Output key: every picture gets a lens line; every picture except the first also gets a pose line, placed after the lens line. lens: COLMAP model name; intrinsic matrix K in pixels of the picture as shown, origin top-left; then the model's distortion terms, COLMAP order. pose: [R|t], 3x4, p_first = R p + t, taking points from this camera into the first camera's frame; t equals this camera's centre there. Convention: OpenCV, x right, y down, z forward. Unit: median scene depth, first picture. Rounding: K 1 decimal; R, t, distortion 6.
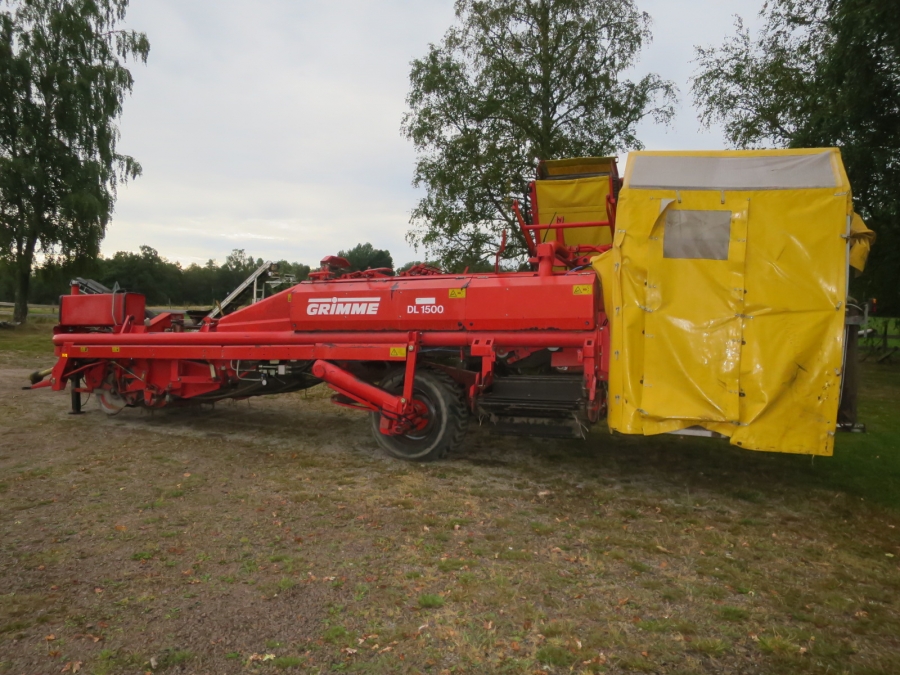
lens RADIAL K [[646.4, 0, 447.8], [0, 646.4, 338.8], [0, 0, 1]] dist [-0.053718, 0.012182]
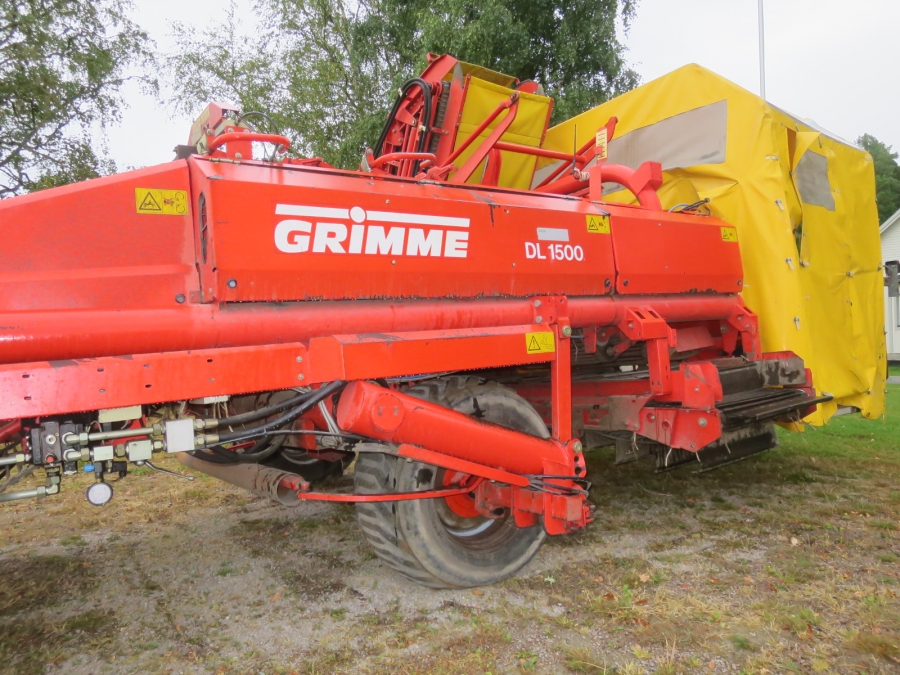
lens RADIAL K [[646.4, 0, 457.7], [0, 646.4, 339.4], [0, 0, 1]] dist [-0.053718, 0.012182]
pose [[0.528031, -0.034282, 0.848533, -0.470020], [0.073098, 0.997311, -0.005195, 0.016308], [-0.846073, 0.064770, 0.529118, 0.789054]]
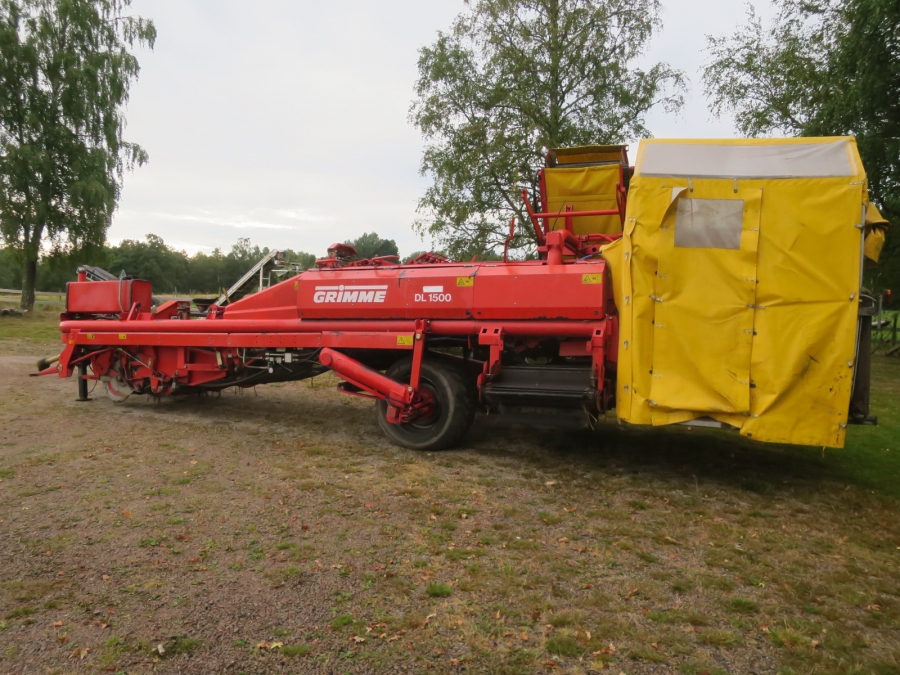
lens RADIAL K [[646.4, 0, 448.0], [0, 646.4, 338.5], [0, 0, 1]] dist [-0.053718, 0.012182]
pose [[0.999945, 0.006962, -0.007866, -0.003377], [-0.006844, 0.999865, 0.014922, 0.002210], [0.007969, -0.014867, 0.999858, 0.005633]]
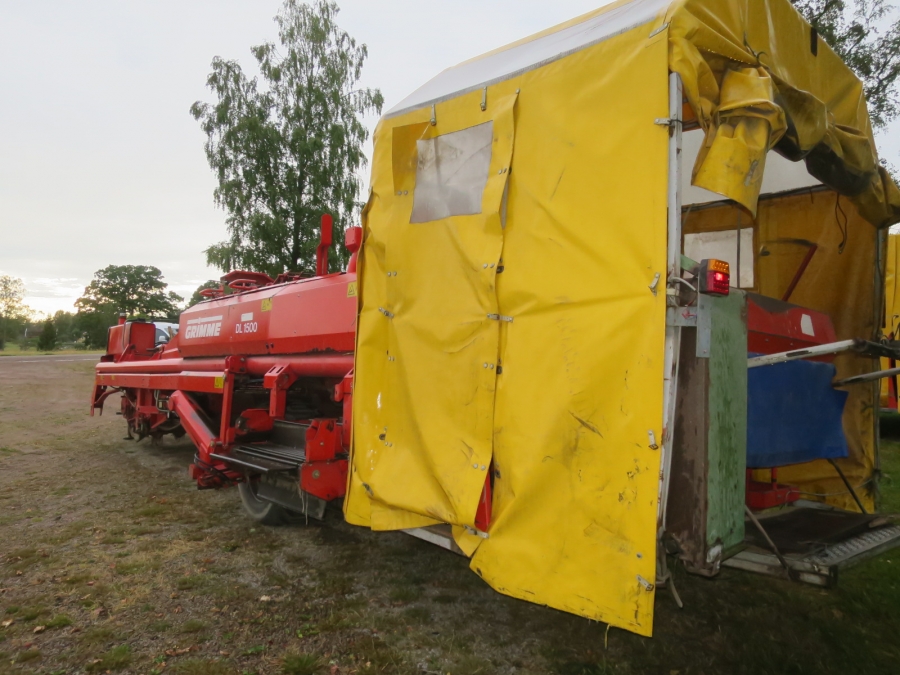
lens RADIAL K [[646.4, 0, 450.0], [0, 646.4, 337.8], [0, 0, 1]] dist [-0.053718, 0.012182]
pose [[0.885880, -0.020525, -0.463460, 0.524627], [-0.004519, 0.998592, -0.052861, 0.006087], [0.463892, 0.048923, 0.884540, 0.419024]]
